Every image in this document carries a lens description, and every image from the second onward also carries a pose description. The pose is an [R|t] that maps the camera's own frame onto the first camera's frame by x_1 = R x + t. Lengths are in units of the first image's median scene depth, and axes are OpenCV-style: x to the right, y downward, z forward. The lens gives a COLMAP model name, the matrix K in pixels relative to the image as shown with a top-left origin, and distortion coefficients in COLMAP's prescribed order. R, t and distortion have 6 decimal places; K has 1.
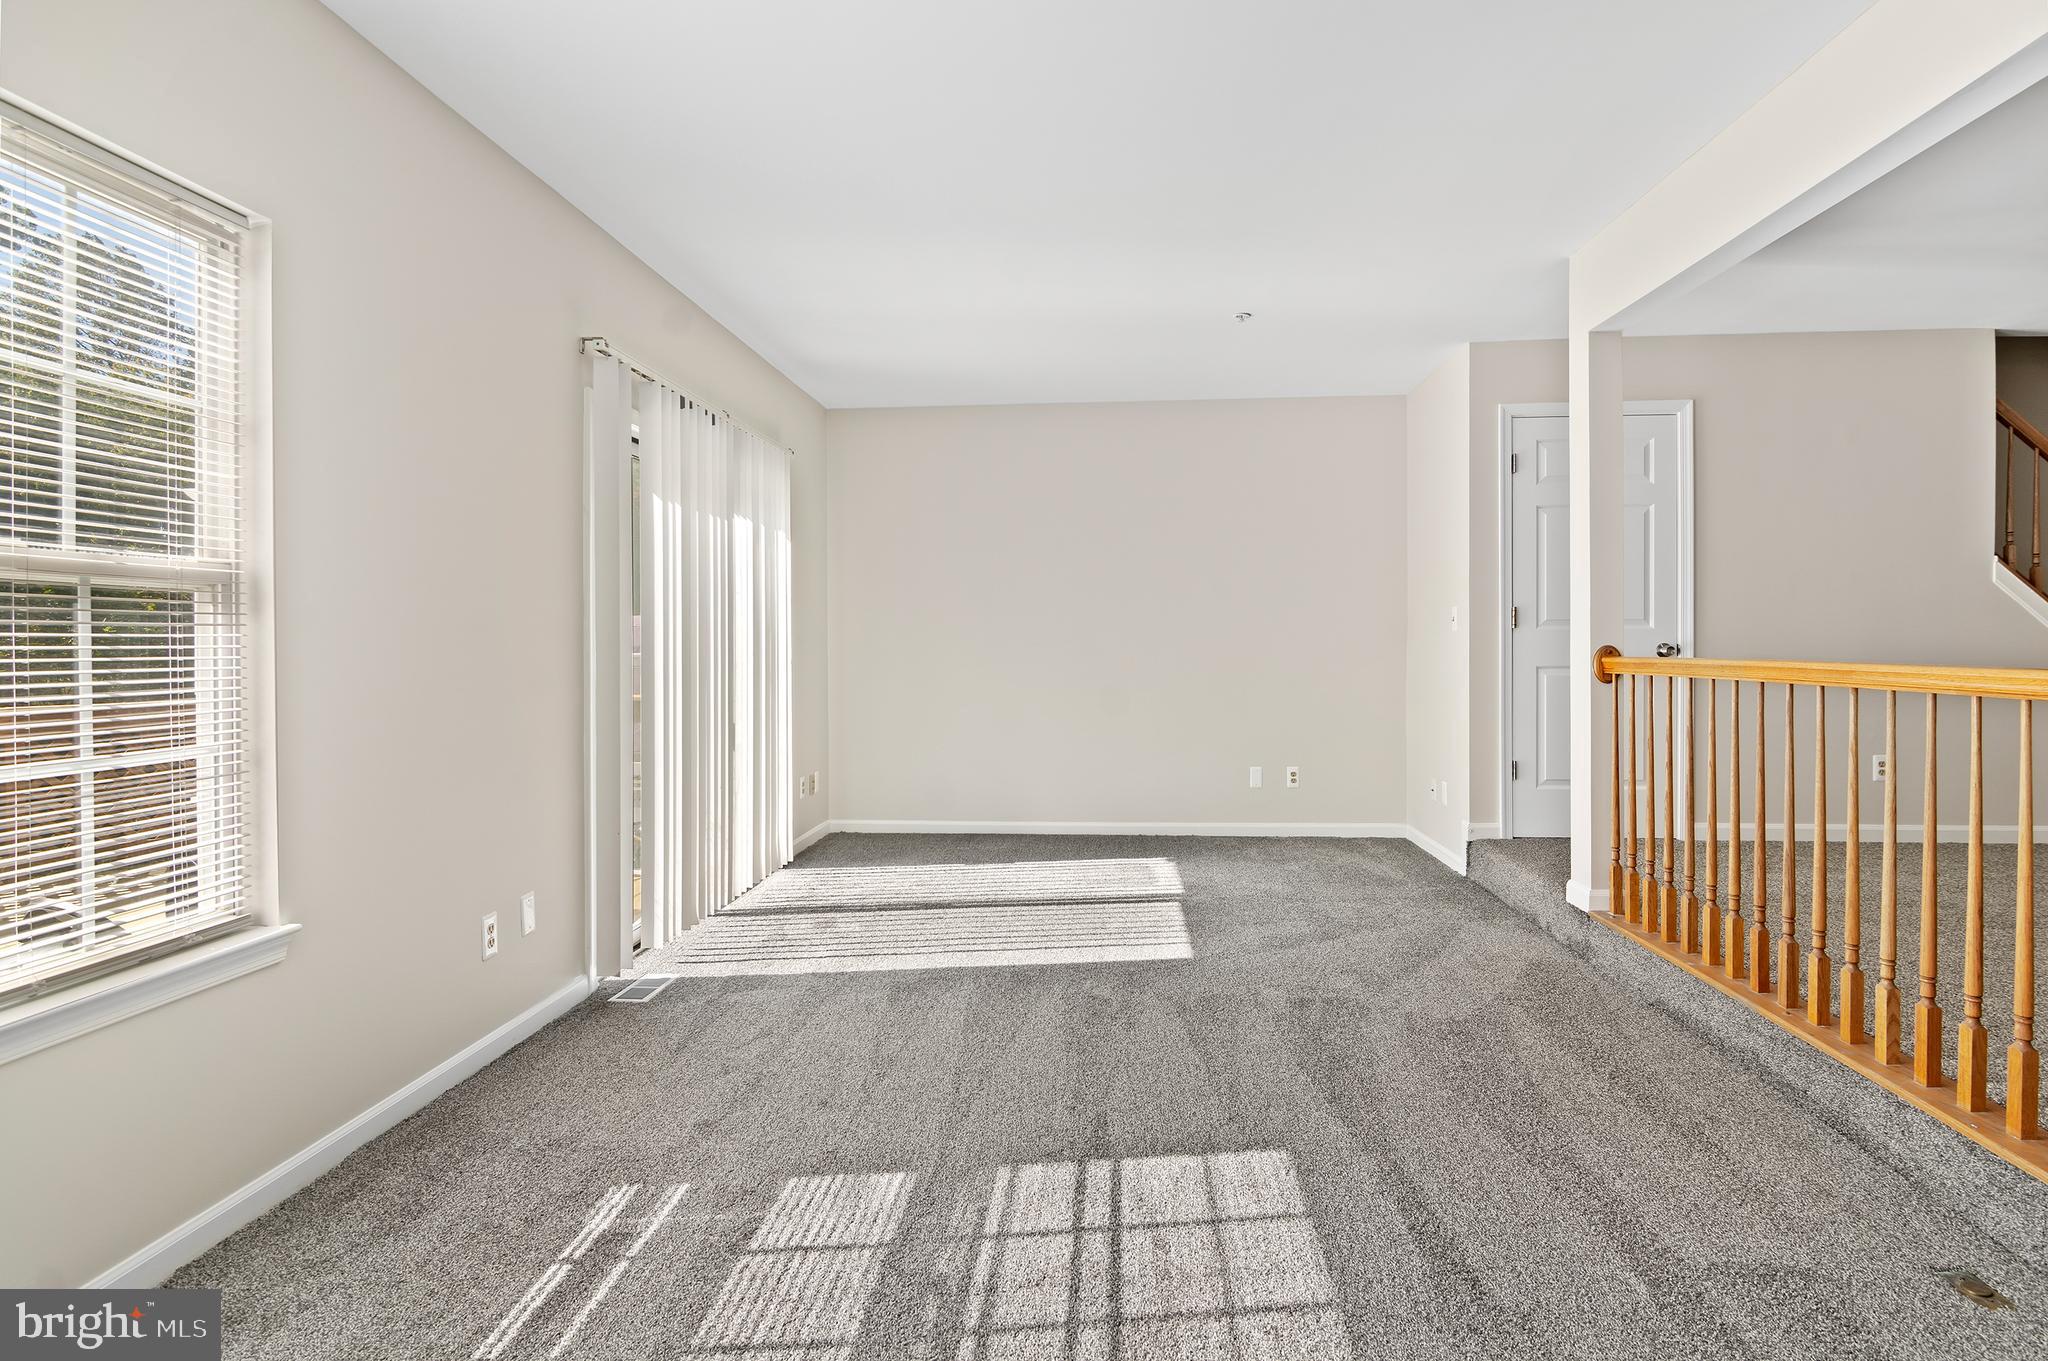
lens RADIAL K [[999.0, 0, 1034.8], [0, 999.0, 642.3], [0, 0, 1]] dist [-0.000893, -0.006292]
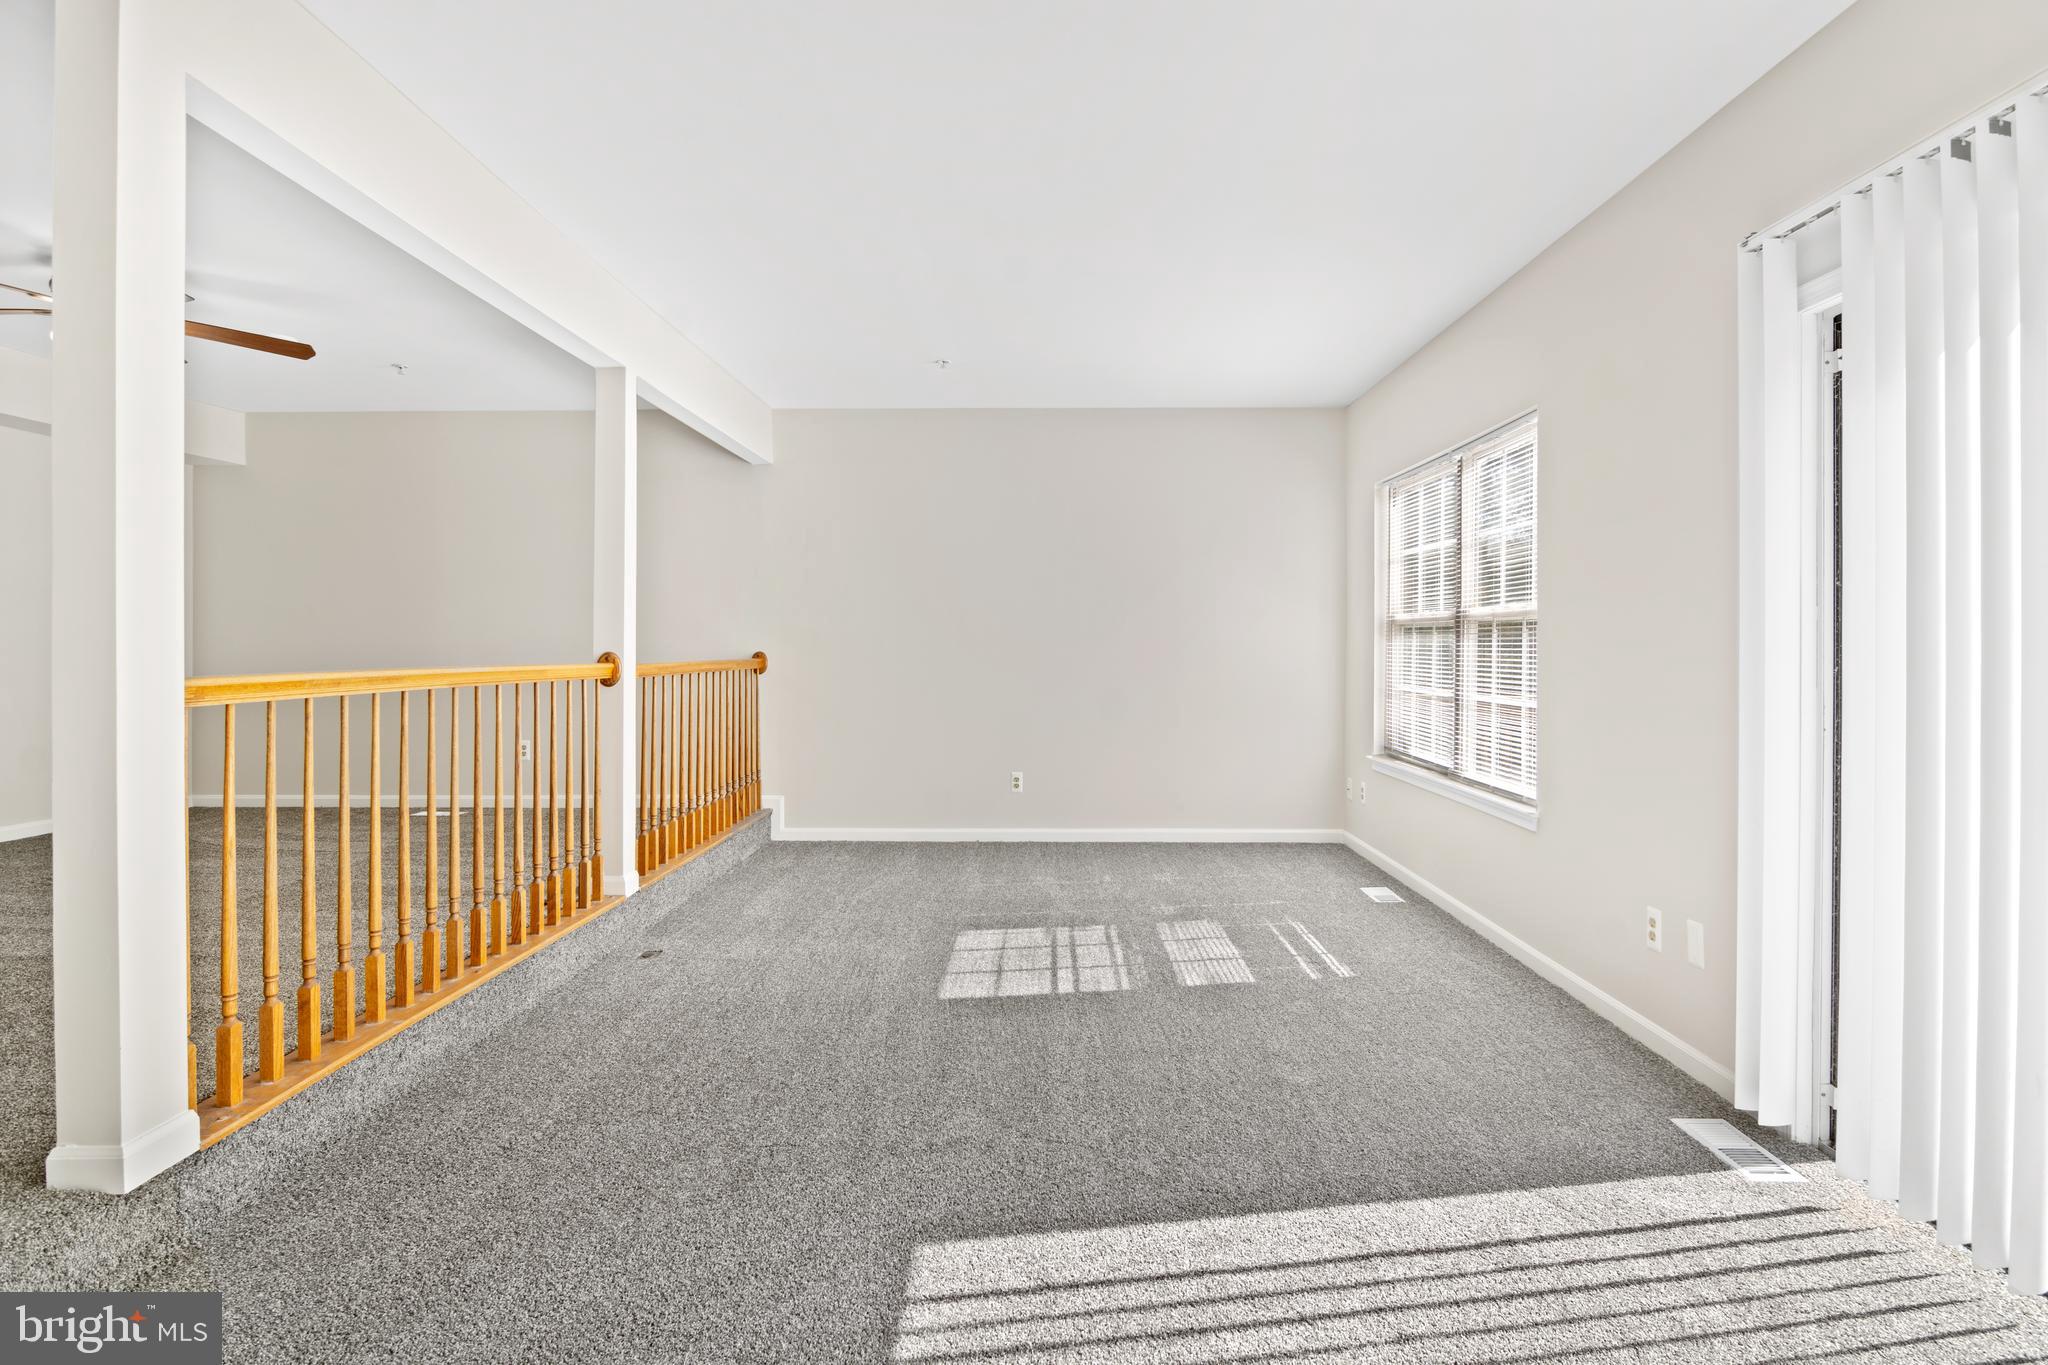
lens RADIAL K [[999.0, 0, 1034.8], [0, 999.0, 644.3], [0, 0, 1]] dist [-0.000893, -0.006292]
pose [[-0.997482, 0.002018, -0.070889, 0.235155], [0.001863, 0.999996, 0.002254, -0.010556], [0.070893, 0.002116, -0.997482, 2.709671]]
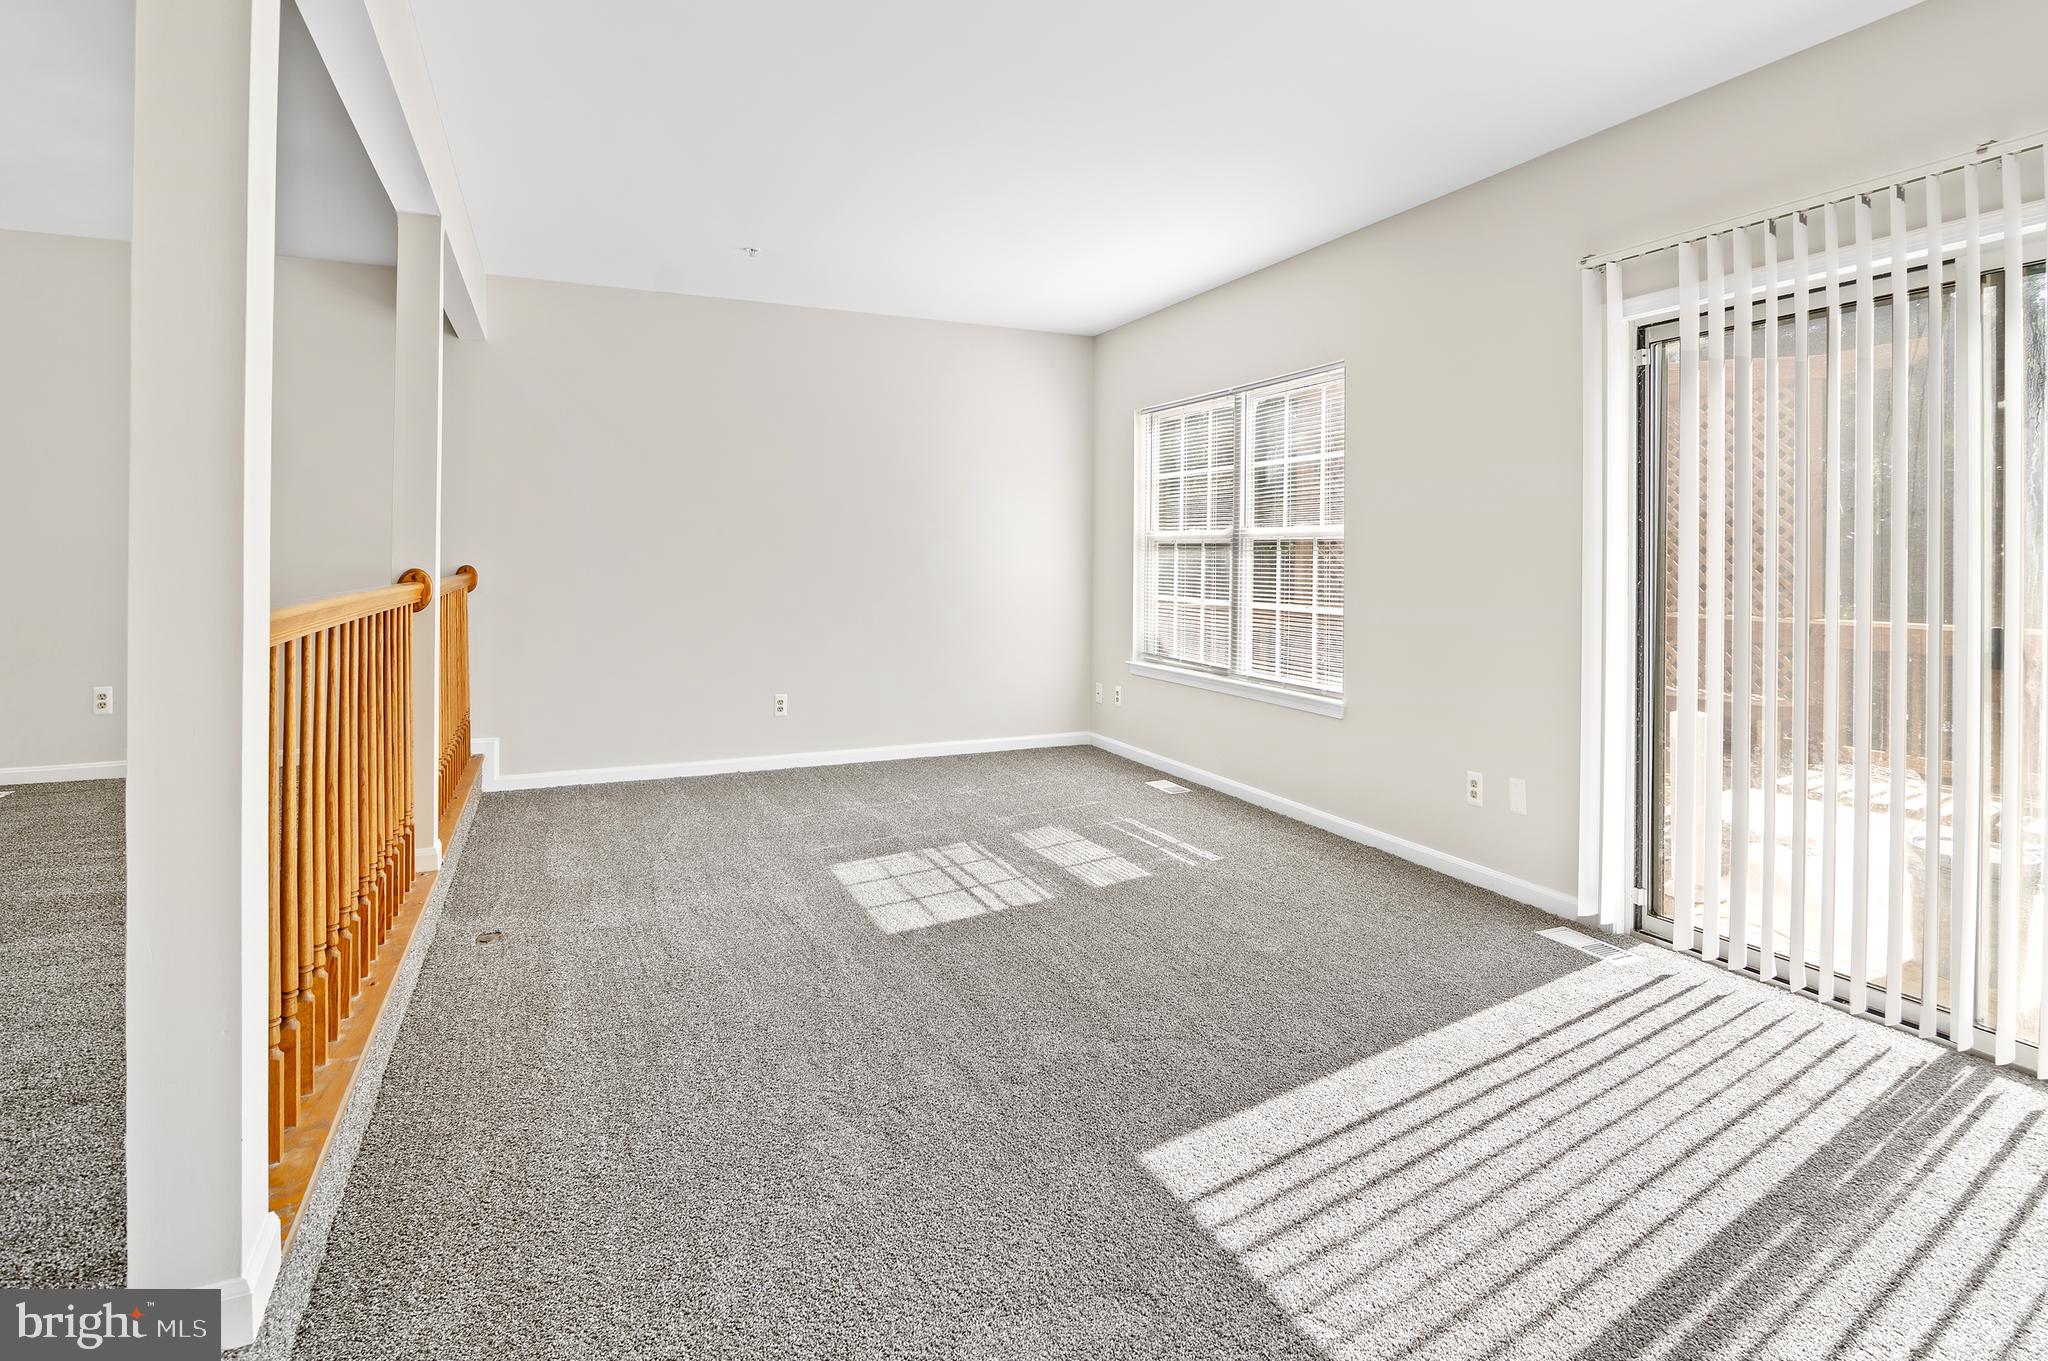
lens RADIAL K [[1023.3, 0, 1034.0], [0, 1023.3, 557.4], [0, 0, 1]] dist [-0.000151, -0.008663]
pose [[-0.873565, -0.000649, -0.486706, 0.840518], [-0.003662, 0.999980, 0.005239, -0.021911], [0.486693, 0.006360, -0.873550, 2.572804]]
